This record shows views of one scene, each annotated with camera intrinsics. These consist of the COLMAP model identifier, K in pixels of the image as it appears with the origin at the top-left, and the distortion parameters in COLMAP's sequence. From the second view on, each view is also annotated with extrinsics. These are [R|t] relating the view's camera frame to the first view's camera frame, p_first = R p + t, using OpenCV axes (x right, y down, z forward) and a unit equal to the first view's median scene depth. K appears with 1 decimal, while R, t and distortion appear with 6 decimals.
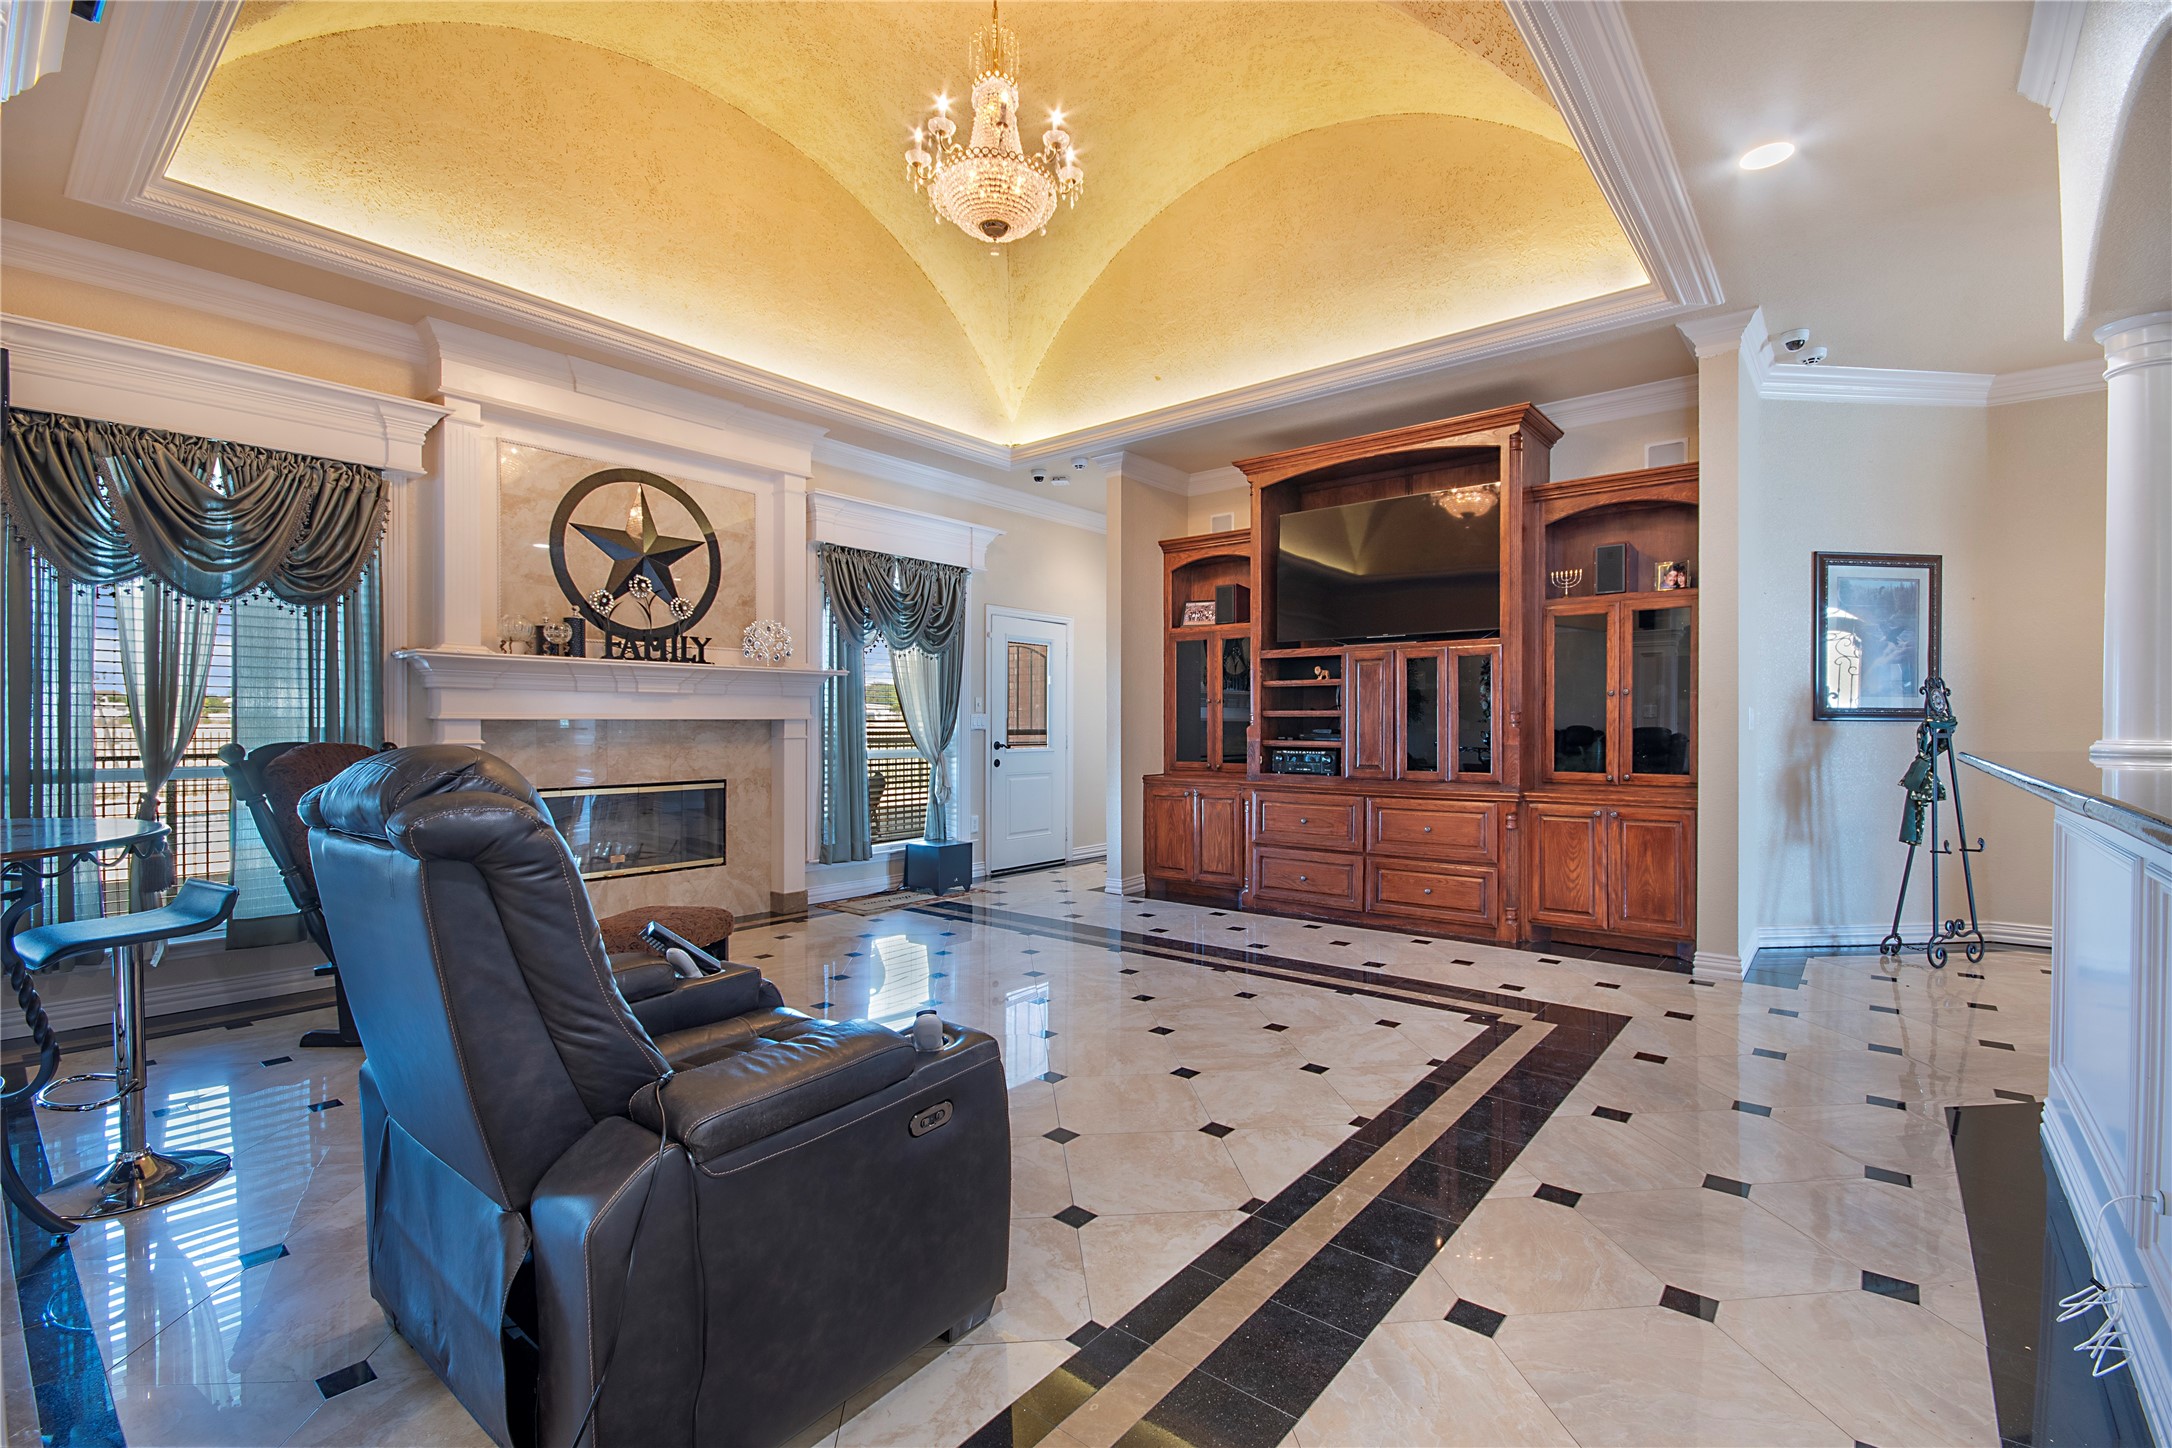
lens RADIAL K [[960.6, 0, 1088.9], [0, 960.6, 729.8], [0, 0, 1]] dist [0.006656, -0.009448]
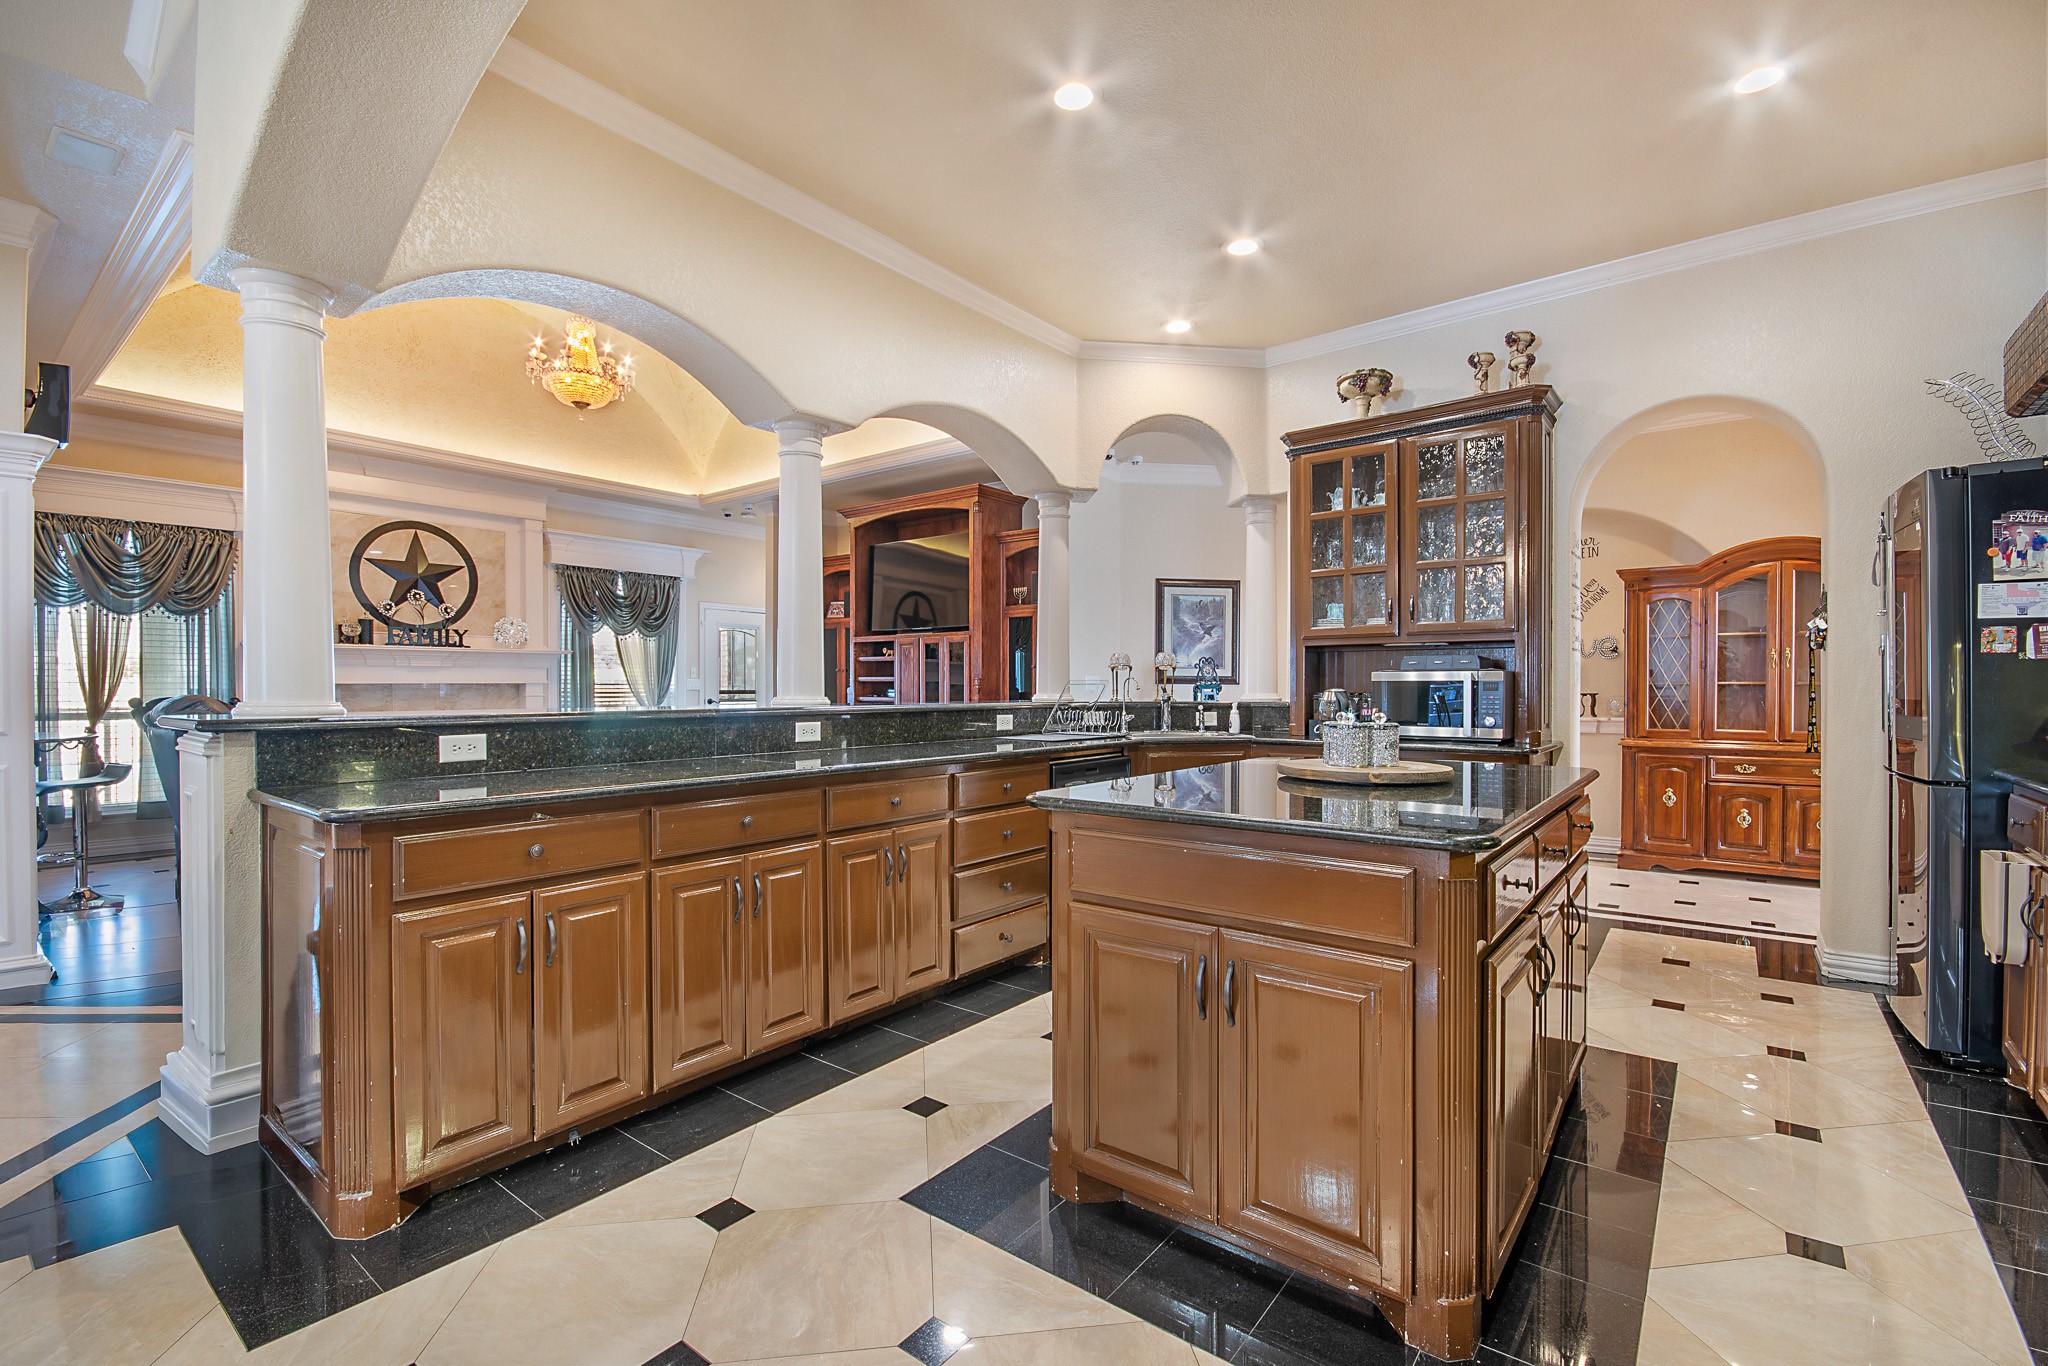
lens RADIAL K [[905.7, 0, 1029.3], [0, 905.7, 696.5], [0, 0, 1]] dist [0.006656, -0.009448]
pose [[0.999658, -0.000833, 0.026133, 0.493538], [0.000693, 0.999985, 0.005382, 0.003001], [-0.026137, -0.005362, 0.999644, -0.493988]]
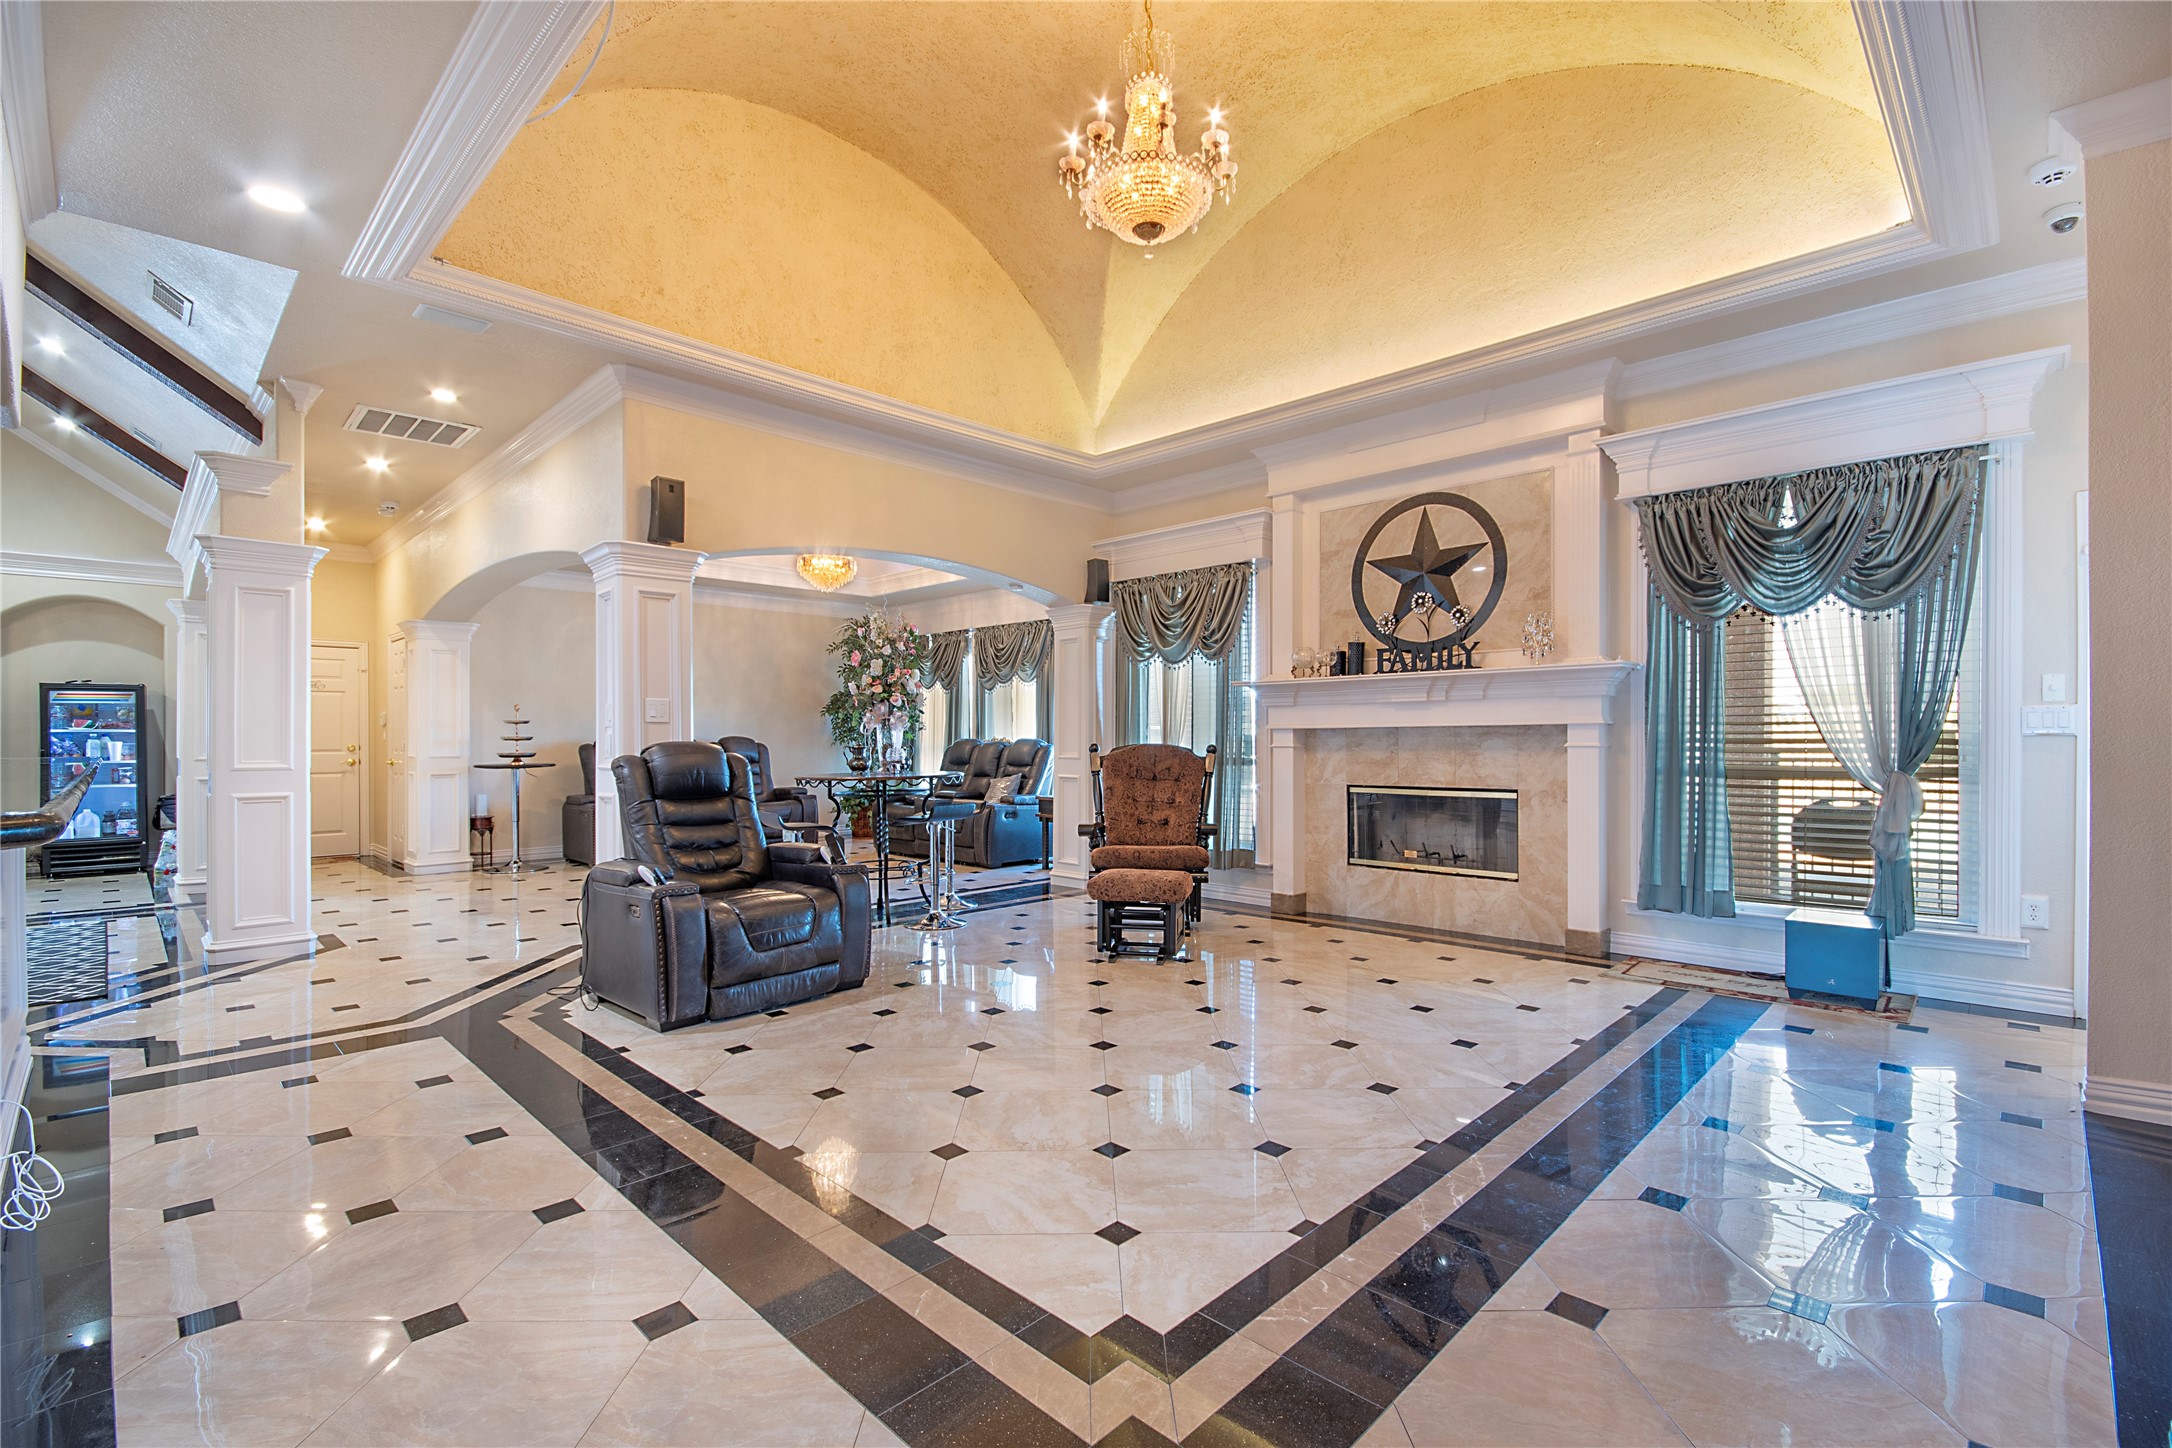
lens RADIAL K [[960.6, 0, 1087.1], [0, 960.6, 732.7], [0, 0, 1]] dist [0.006656, -0.009448]
pose [[-0.086843, -0.003557, -0.996216, 0.653276], [-0.000378, 0.999994, -0.003537, 0.000043], [0.996222, 0.000070, -0.086844, 0.746513]]
